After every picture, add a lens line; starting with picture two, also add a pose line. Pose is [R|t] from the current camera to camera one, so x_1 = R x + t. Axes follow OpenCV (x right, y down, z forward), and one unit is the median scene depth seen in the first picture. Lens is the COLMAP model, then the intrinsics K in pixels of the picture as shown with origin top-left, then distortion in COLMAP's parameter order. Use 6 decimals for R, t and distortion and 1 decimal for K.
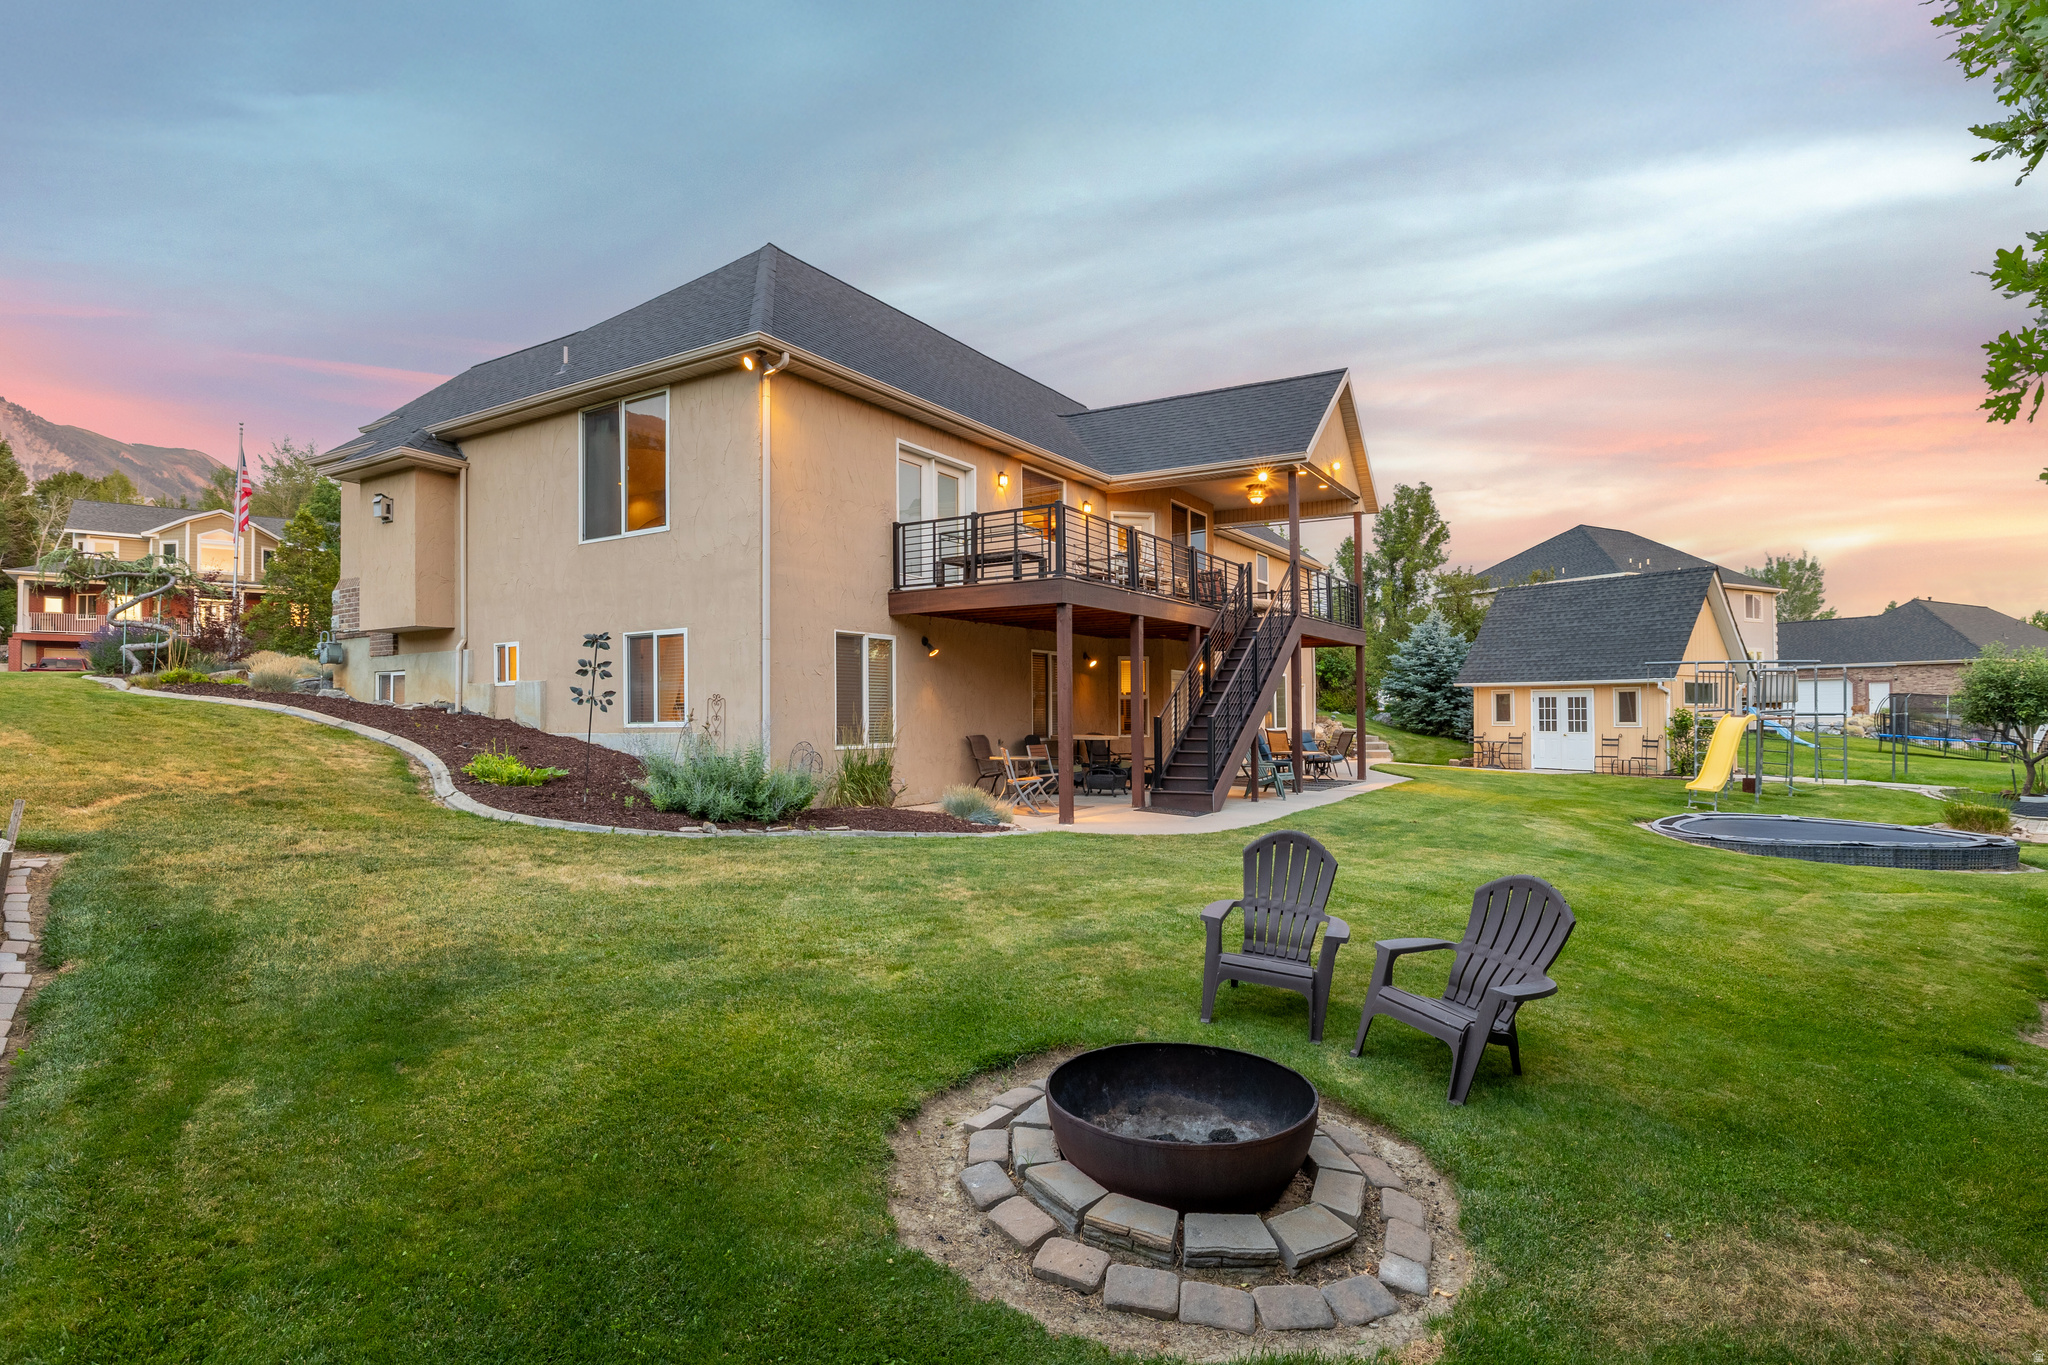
lens RADIAL K [[1007.5, 0, 1021.3], [0, 1007.5, 709.9], [0, 0, 1]] dist [-0.002084, 0.000011]
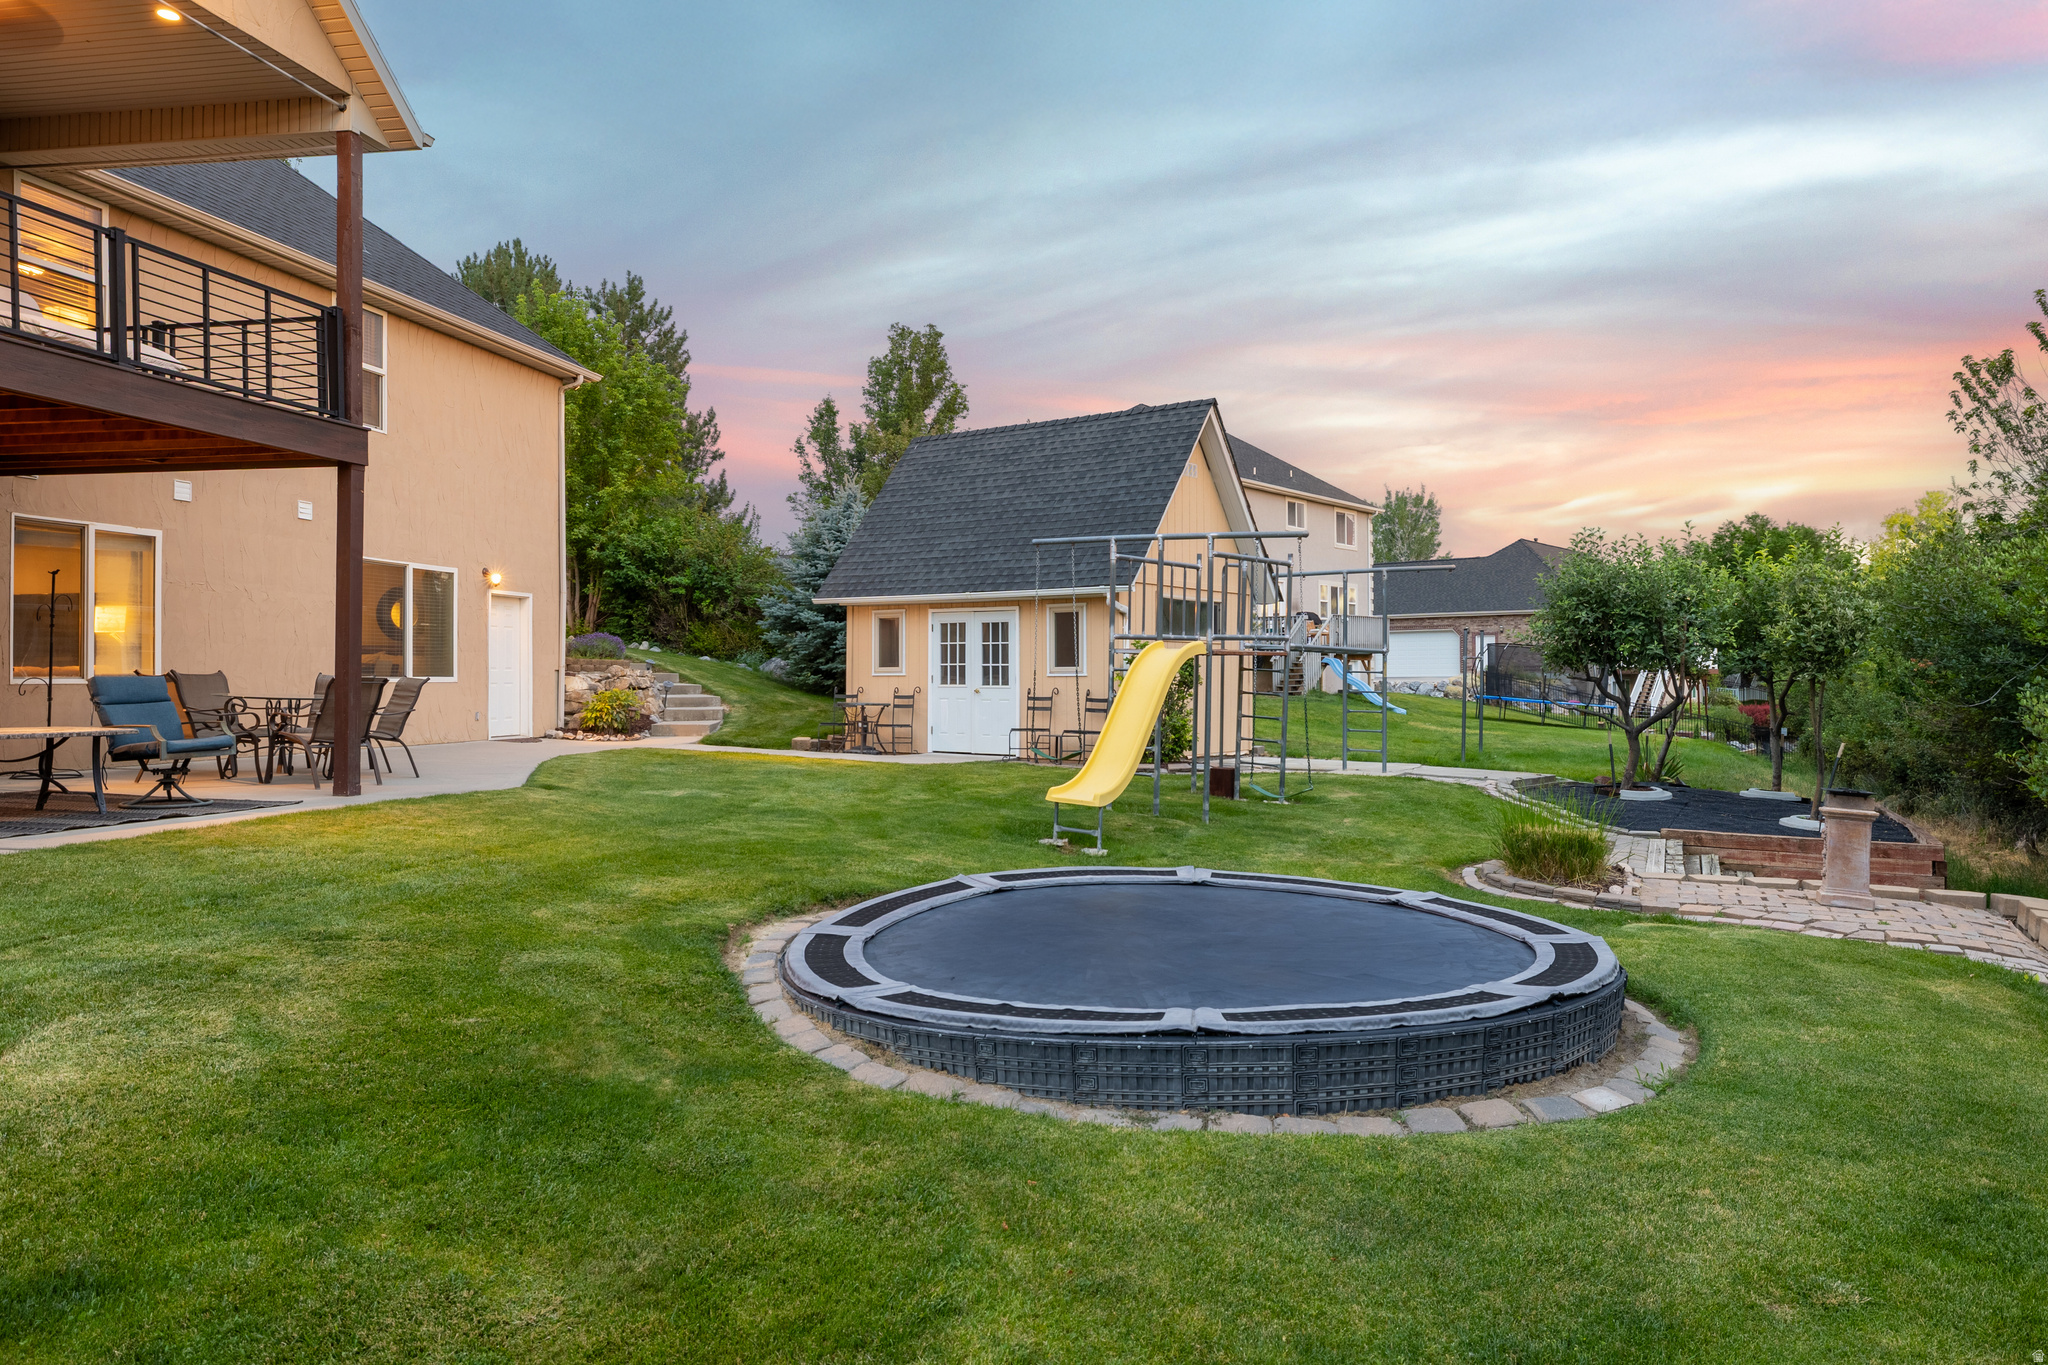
lens RADIAL K [[1336.2, 0, 1024.0], [0, 1336.2, 682.5], [0, 0, 1]] dist [0.007458, 0.001331]
pose [[0.933911, 0.000952, 0.357504, 0.291668], [-0.004190, 0.999957, 0.008283, 0.013586], [-0.357481, -0.009234, 0.933875, 0.296401]]
